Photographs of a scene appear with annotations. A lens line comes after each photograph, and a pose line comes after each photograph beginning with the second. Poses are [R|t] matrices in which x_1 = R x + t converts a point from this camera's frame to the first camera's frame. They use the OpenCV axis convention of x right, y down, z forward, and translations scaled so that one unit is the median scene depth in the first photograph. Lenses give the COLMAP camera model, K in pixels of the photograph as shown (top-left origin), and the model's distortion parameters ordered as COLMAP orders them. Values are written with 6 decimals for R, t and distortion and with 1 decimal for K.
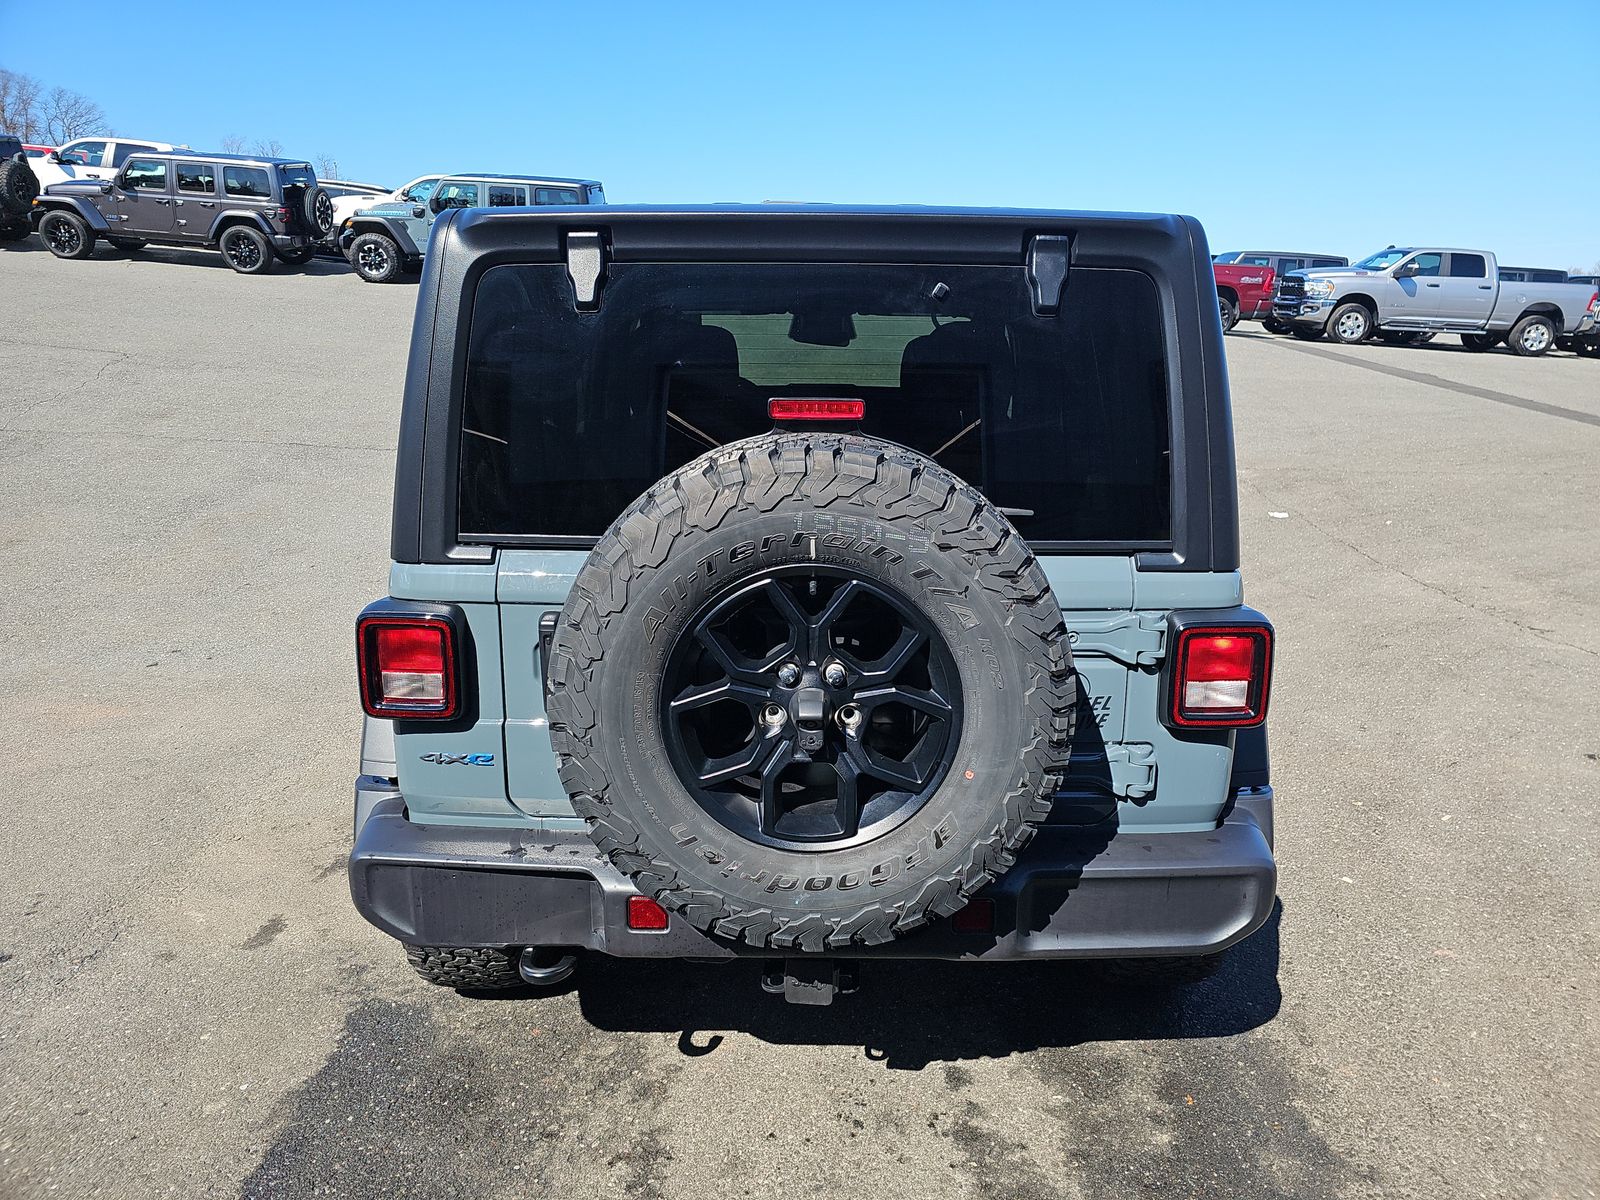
lens RADIAL K [[1041.8, 0, 800.0], [0, 1041.8, 600.0], [0, 0, 1]] dist [0.044494, -0.037418]
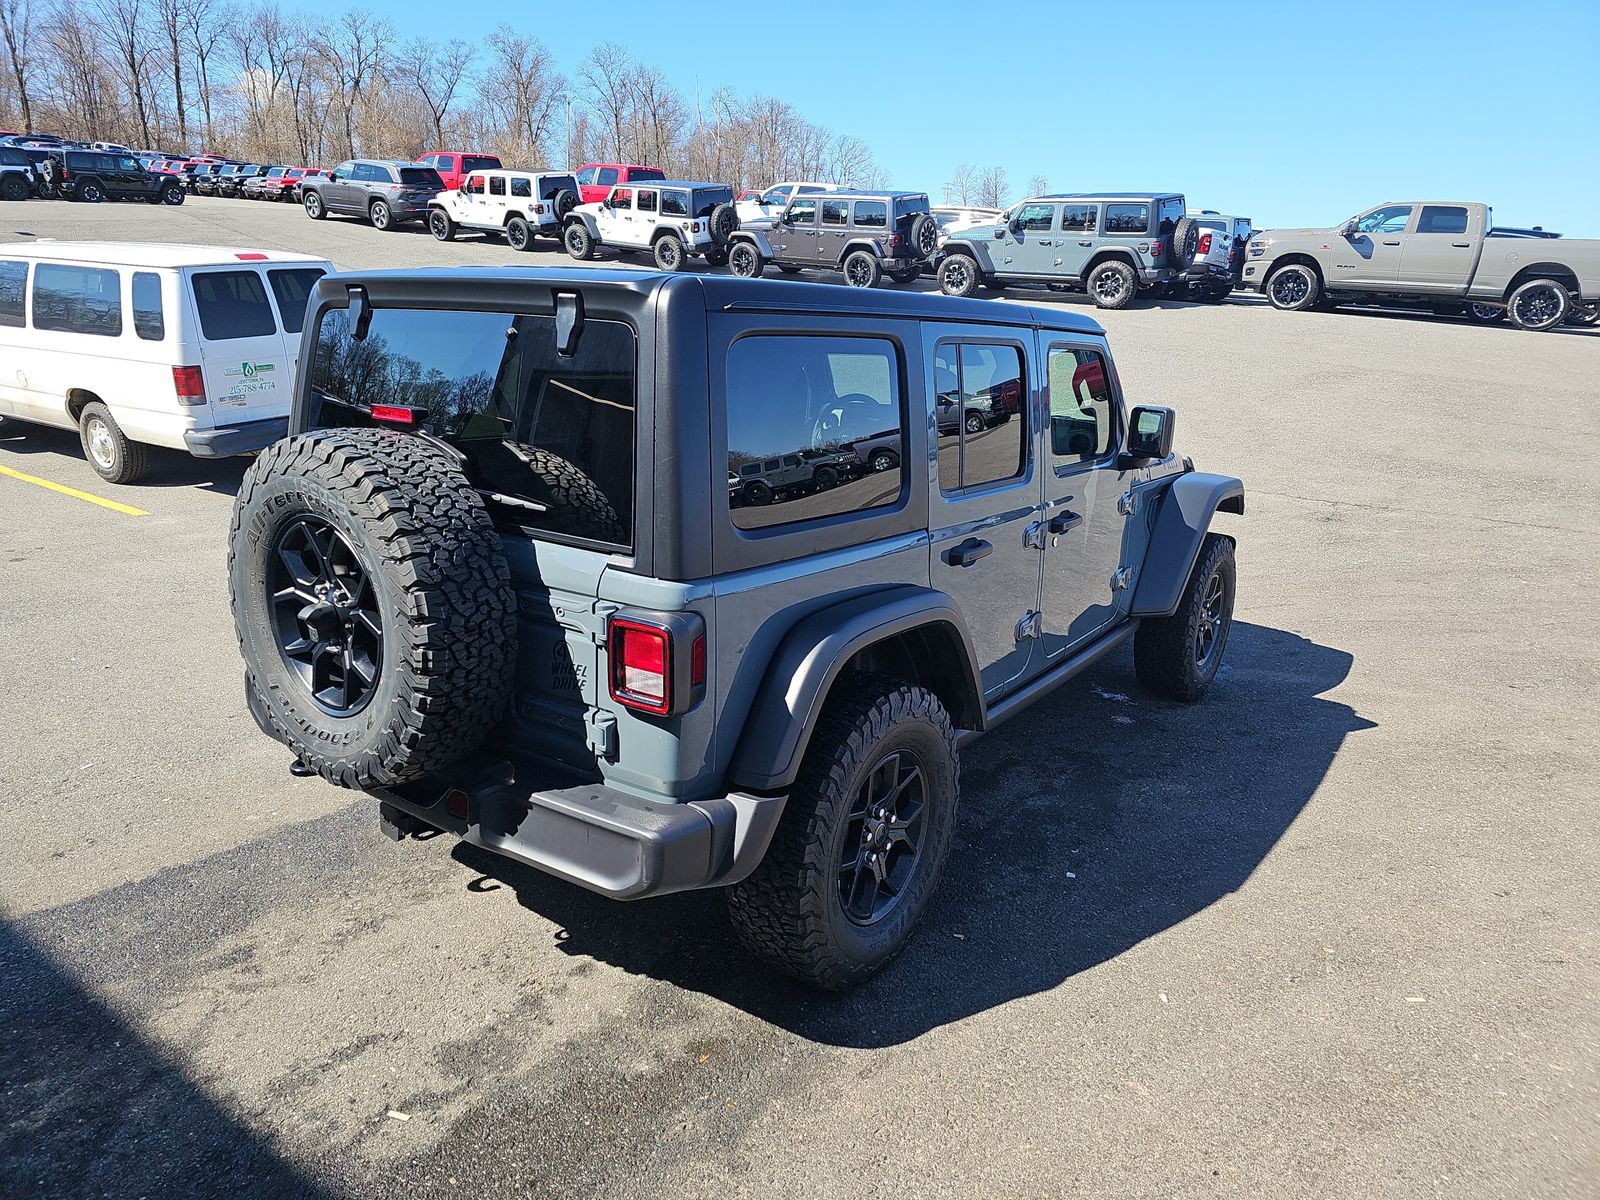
lens RADIAL K [[1025.7, 0, 779.2], [0, 1025.7, 591.9], [0, 0, 1]] dist [0.069908, -0.066514]
pose [[0.809888, 0.164412, -0.563071, 0.888165], [-0.171954, 0.984289, 0.040077, -0.063075], [0.560814, 0.064365, 0.825436, 0.097031]]
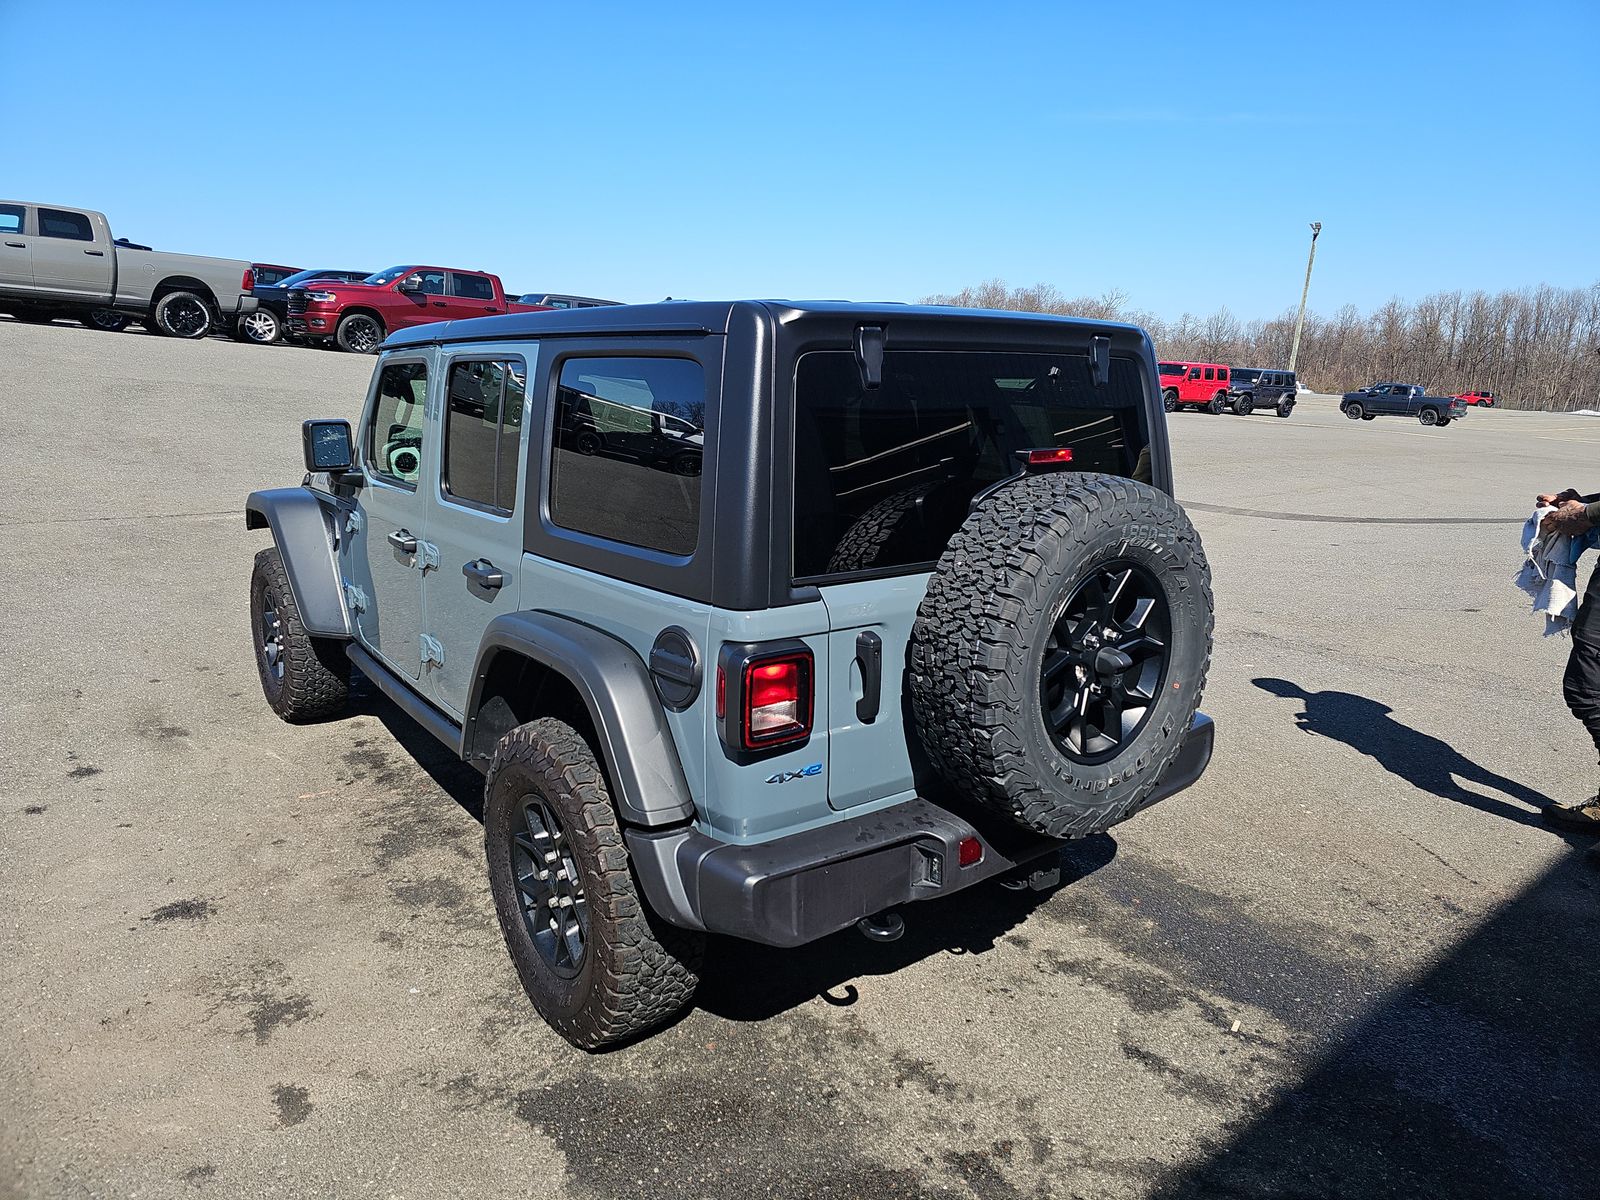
lens RADIAL K [[1041.8, 0, 800.0], [0, 1041.8, 600.0], [0, 0, 1]] dist [0.044494, -0.037418]
pose [[0.781768, -0.129956, 0.609877, -0.788721], [0.146789, 0.988910, 0.022562, -0.049145], [-0.606046, 0.071885, 0.792175, 0.066581]]
